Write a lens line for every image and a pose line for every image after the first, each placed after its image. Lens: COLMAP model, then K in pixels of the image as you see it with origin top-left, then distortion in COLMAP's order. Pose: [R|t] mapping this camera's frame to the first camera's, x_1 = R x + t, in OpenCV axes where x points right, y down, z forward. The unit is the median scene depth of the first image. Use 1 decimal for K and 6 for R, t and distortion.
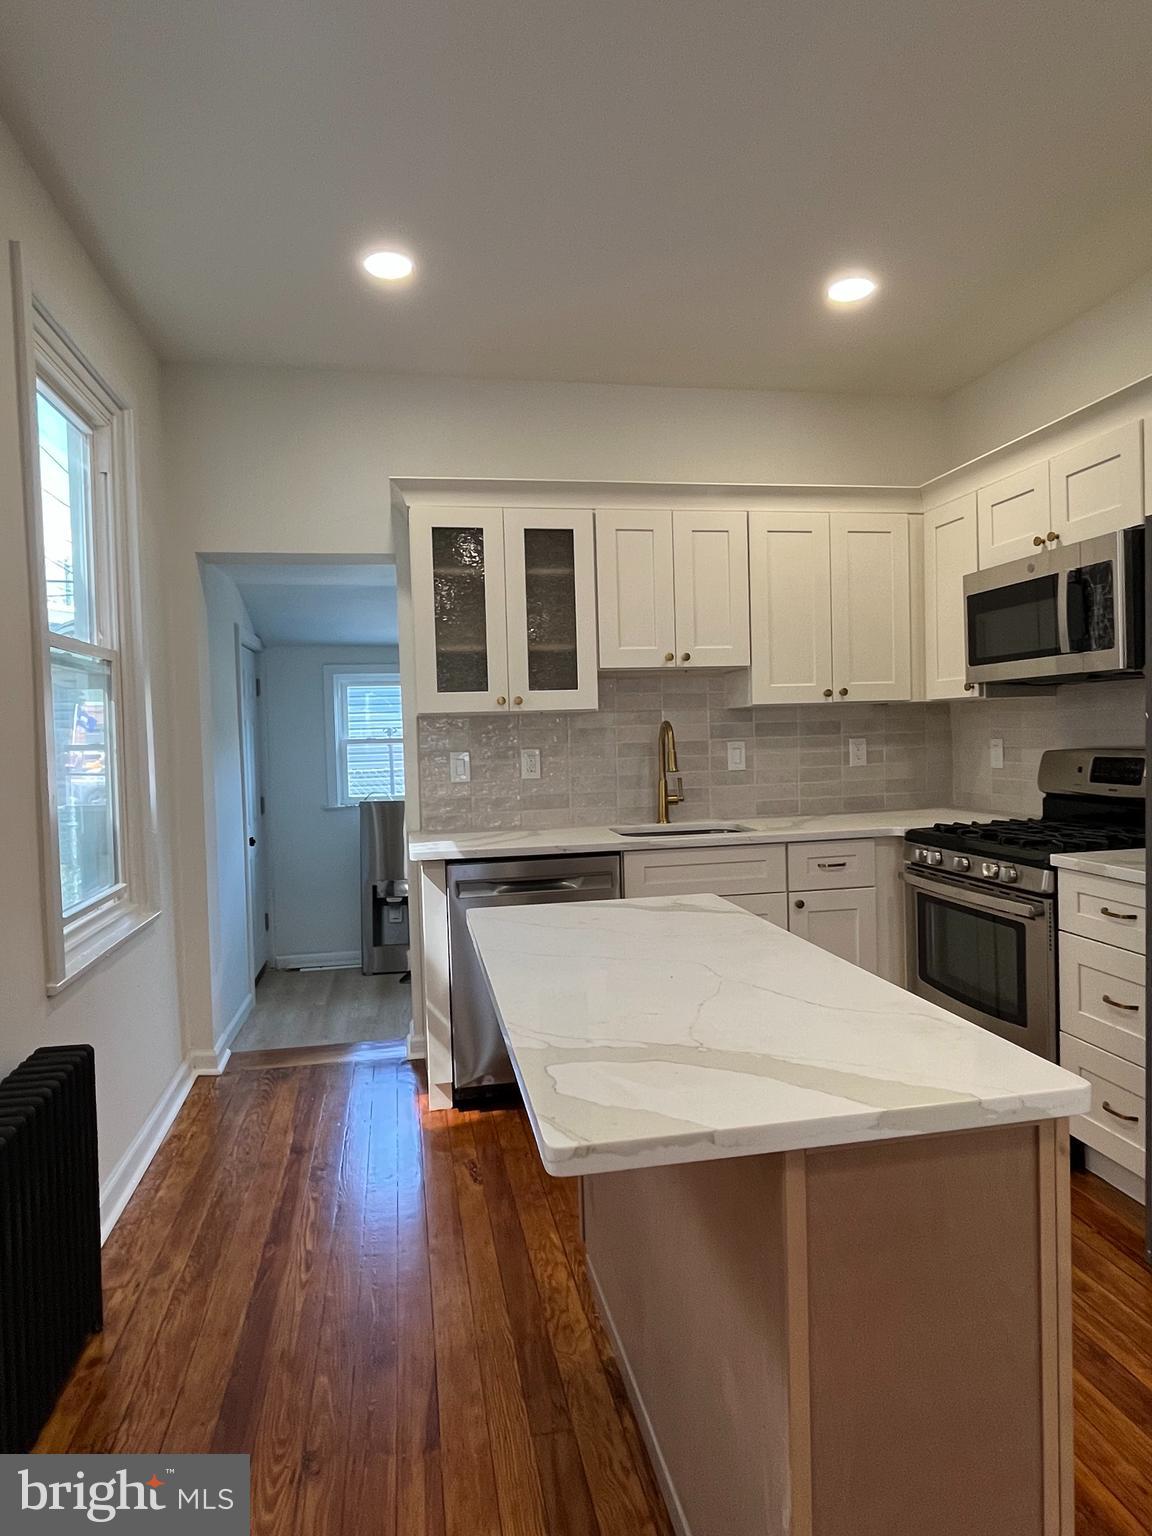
lens RADIAL K [[898.9, 0, 568.8], [0, 898.9, 759.3], [0, 0, 1]] dist [-0.003553, -0.001222]
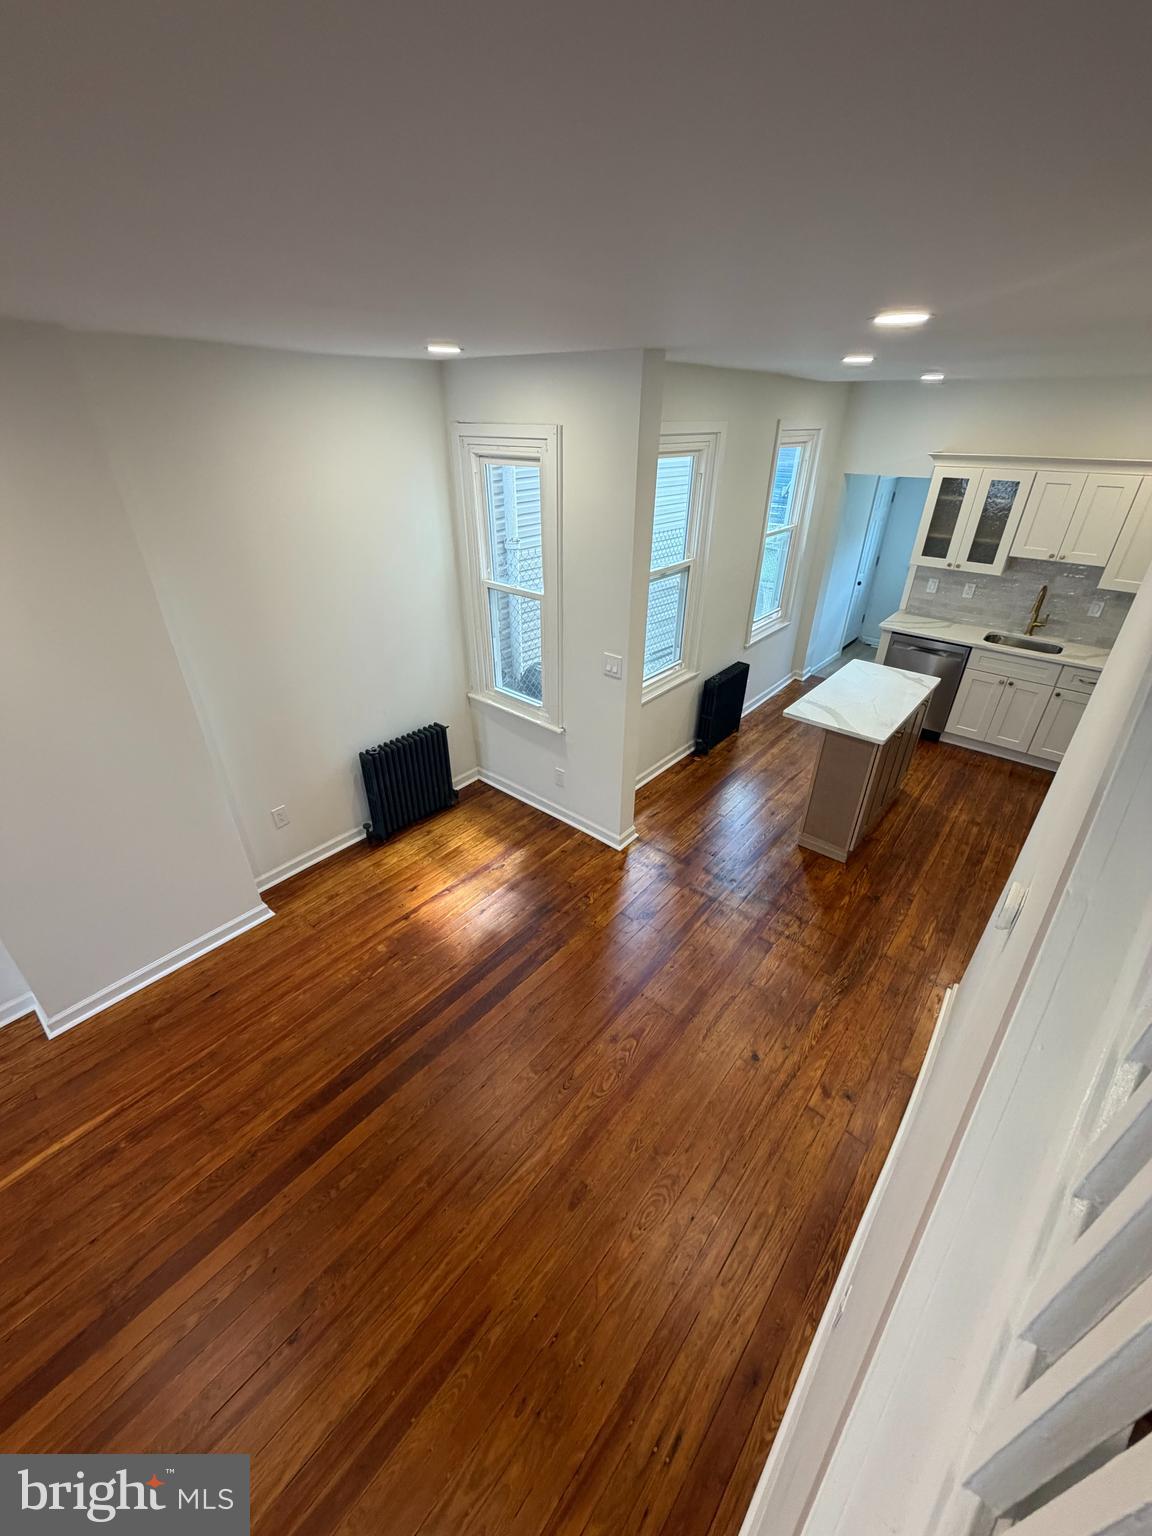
lens RADIAL K [[612.9, 0, 573.0], [0, 612.9, 766.6], [0, 0, 1]] dist [0.001021, 0.000136]
pose [[0.631136, 0.414681, -0.655520, 0.529176], [-0.045277, 0.863354, 0.502564, -0.348342], [0.774349, -0.287507, 0.563669, -0.704711]]
